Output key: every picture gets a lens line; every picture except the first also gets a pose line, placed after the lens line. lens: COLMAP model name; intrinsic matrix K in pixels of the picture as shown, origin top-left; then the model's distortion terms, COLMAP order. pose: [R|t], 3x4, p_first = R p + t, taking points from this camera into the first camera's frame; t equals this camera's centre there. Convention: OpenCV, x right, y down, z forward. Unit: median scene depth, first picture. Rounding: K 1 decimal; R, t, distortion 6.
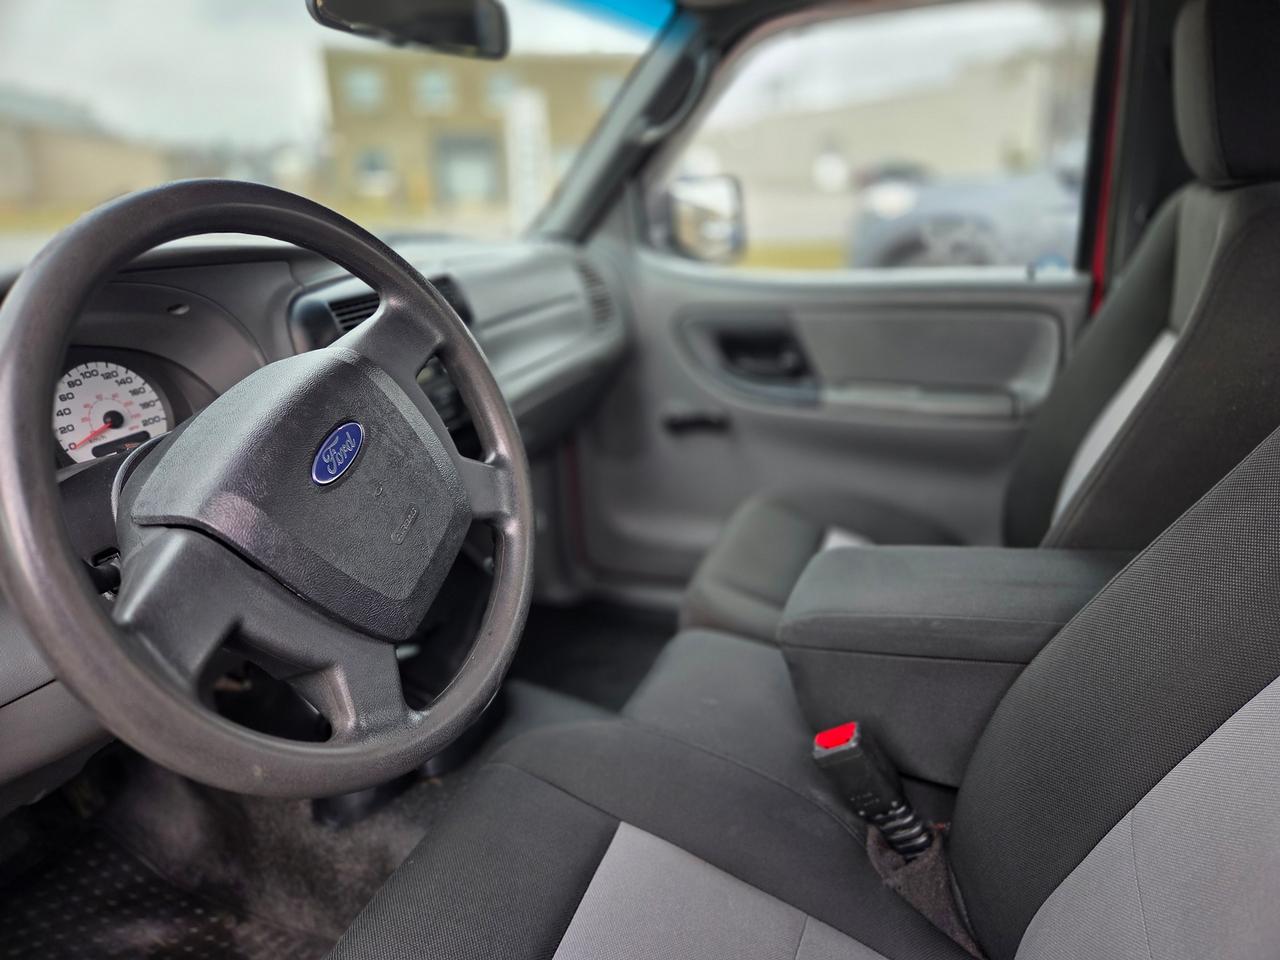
lens RADIAL K [[858.5, 0, 641.3], [0, 858.5, 473.6], [0, 0, 1]] dist [0.072760, -0.065831]
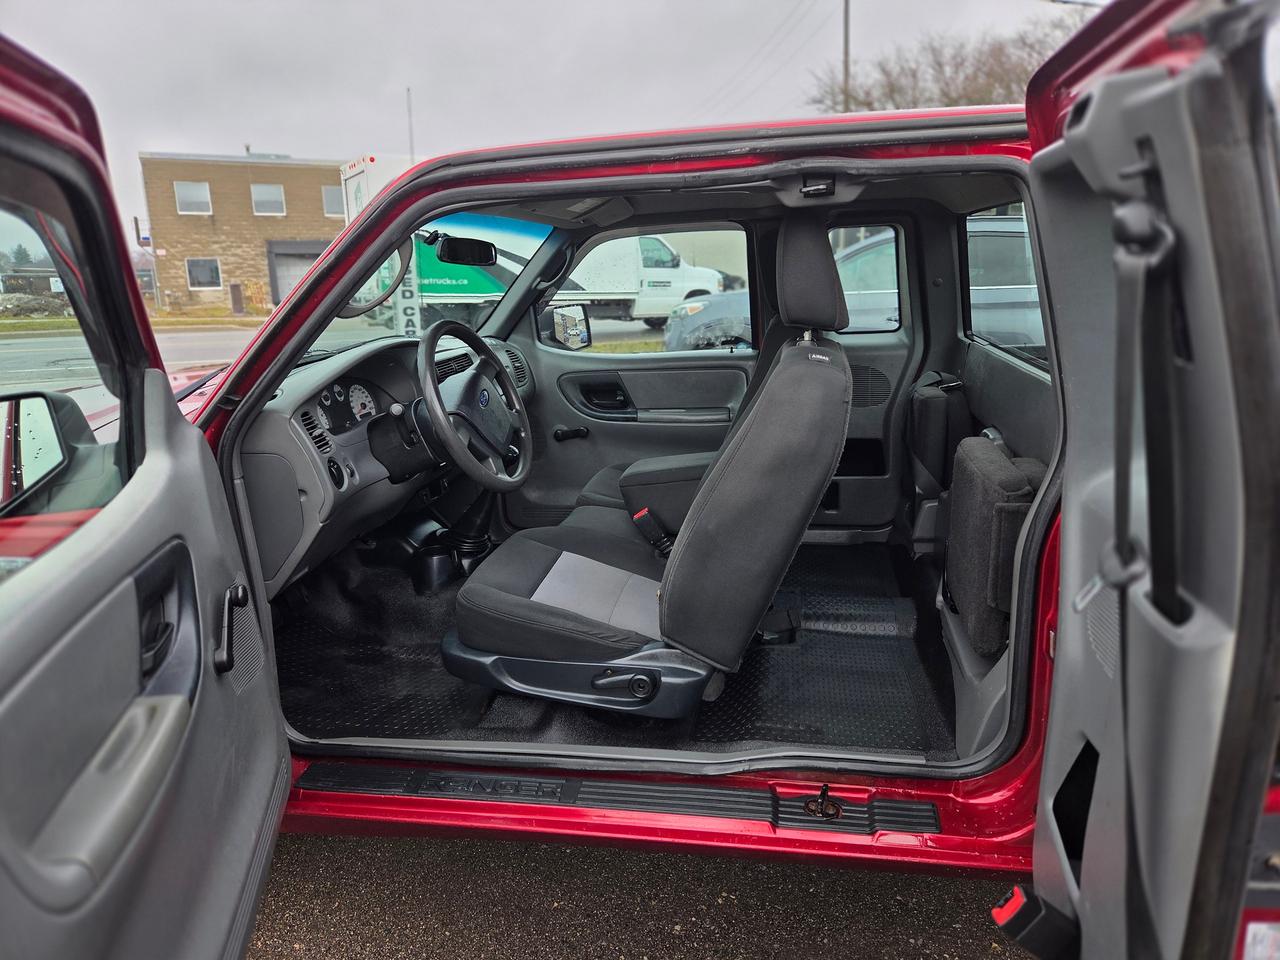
lens RADIAL K [[858.5, 0, 639.2], [0, 858.5, 475.0], [0, 0, 1]] dist [0.072760, -0.065831]
pose [[0.983551, -0.043725, 0.175258, -0.127755], [0.062275, 0.992855, -0.101783, 0.235916], [-0.169555, 0.111023, 0.979247, -0.855575]]
